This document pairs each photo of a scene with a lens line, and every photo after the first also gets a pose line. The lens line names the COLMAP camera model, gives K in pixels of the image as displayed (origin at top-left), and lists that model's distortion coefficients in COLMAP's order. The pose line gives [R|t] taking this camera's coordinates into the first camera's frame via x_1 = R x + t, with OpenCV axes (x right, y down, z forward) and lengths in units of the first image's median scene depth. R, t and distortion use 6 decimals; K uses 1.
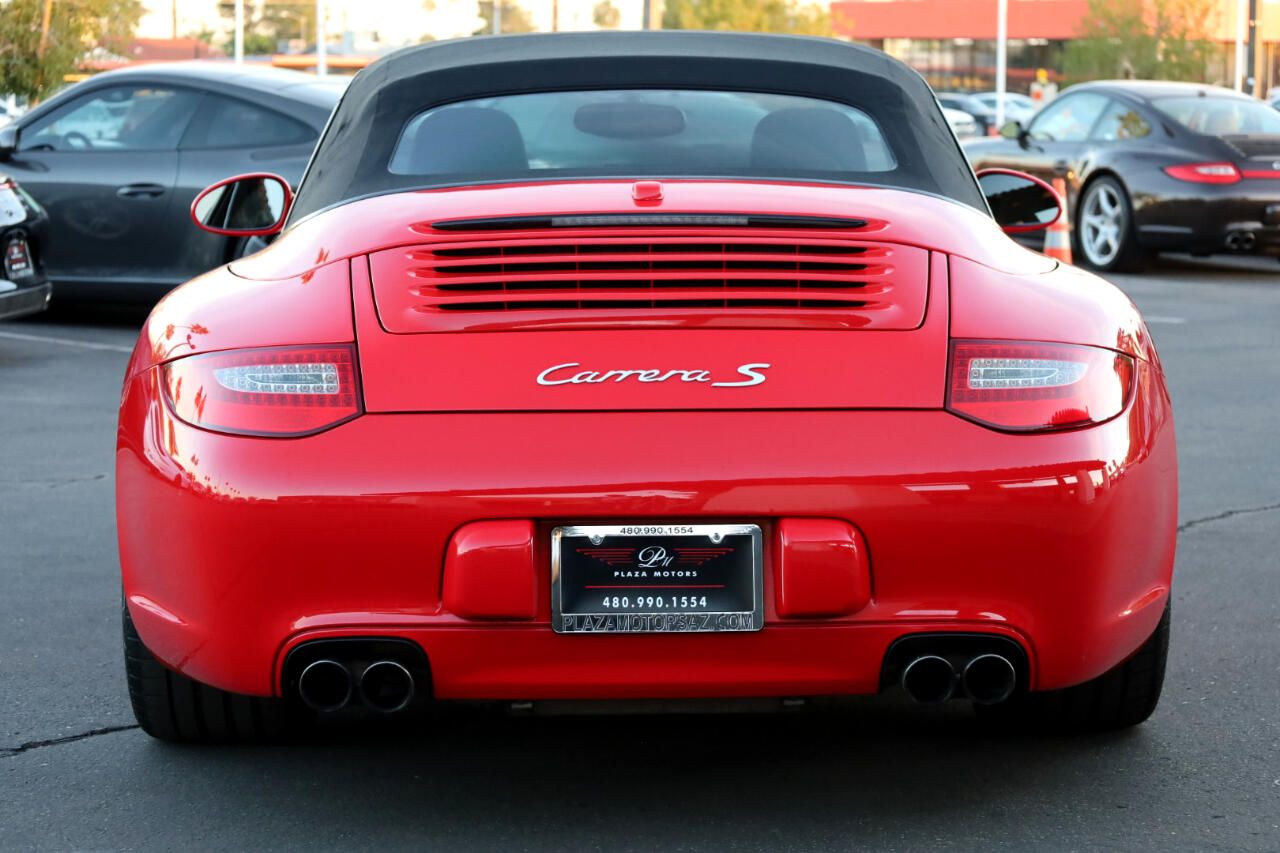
lens RADIAL K [[3170.8, 0, 640.0], [0, 3170.8, 426.5], [0, 0, 1]] dist [0.030161, 0.123495]
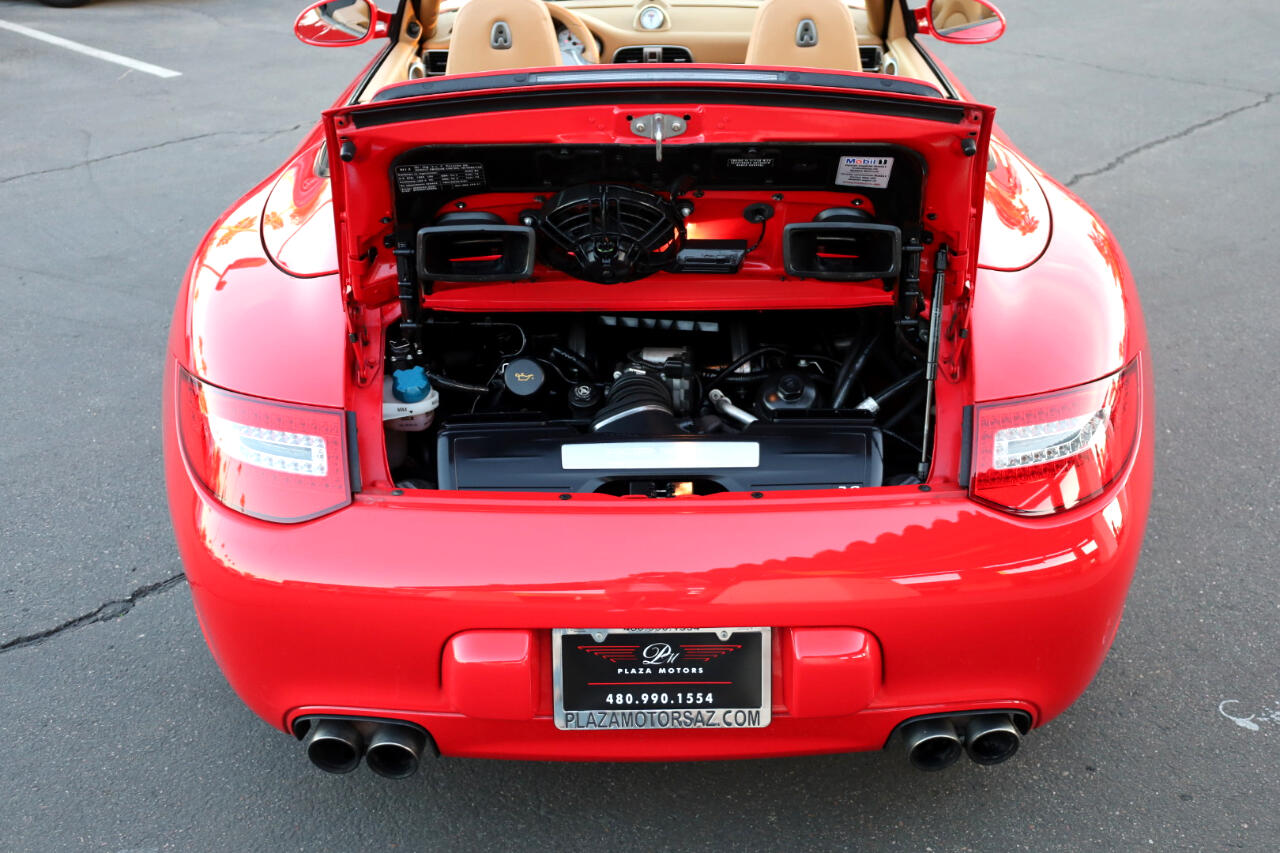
lens RADIAL K [[1516.8, 0, 640.0], [0, 1516.8, 426.5], [0, 0, 1]] dist [0.011264, 0.031170]
pose [[0.999794, 0.004983, -0.019655, 0.007245], [0.001875, 0.942466, 0.334296, -0.175241], [0.020190, -0.334264, 0.942263, 0.577526]]
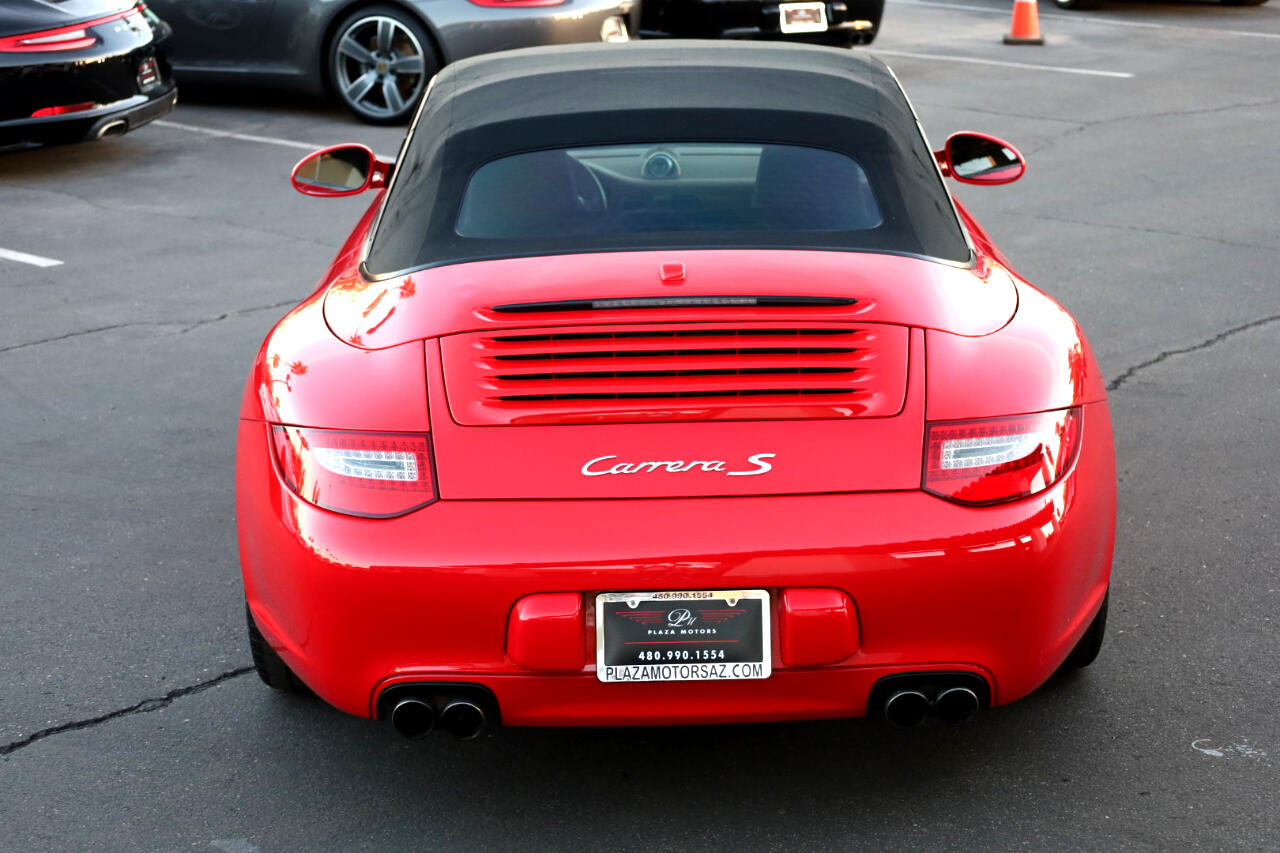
lens RADIAL K [[2642.4, 0, 640.0], [0, 2642.4, 426.5], [0, 0, 1]] dist [-0.010301, 0.413386]
pose [[0.999819, -0.011180, -0.015395, 0.005172], [0.013360, 0.988647, 0.149663, -0.179368], [0.013547, -0.149842, 0.988617, 0.011455]]
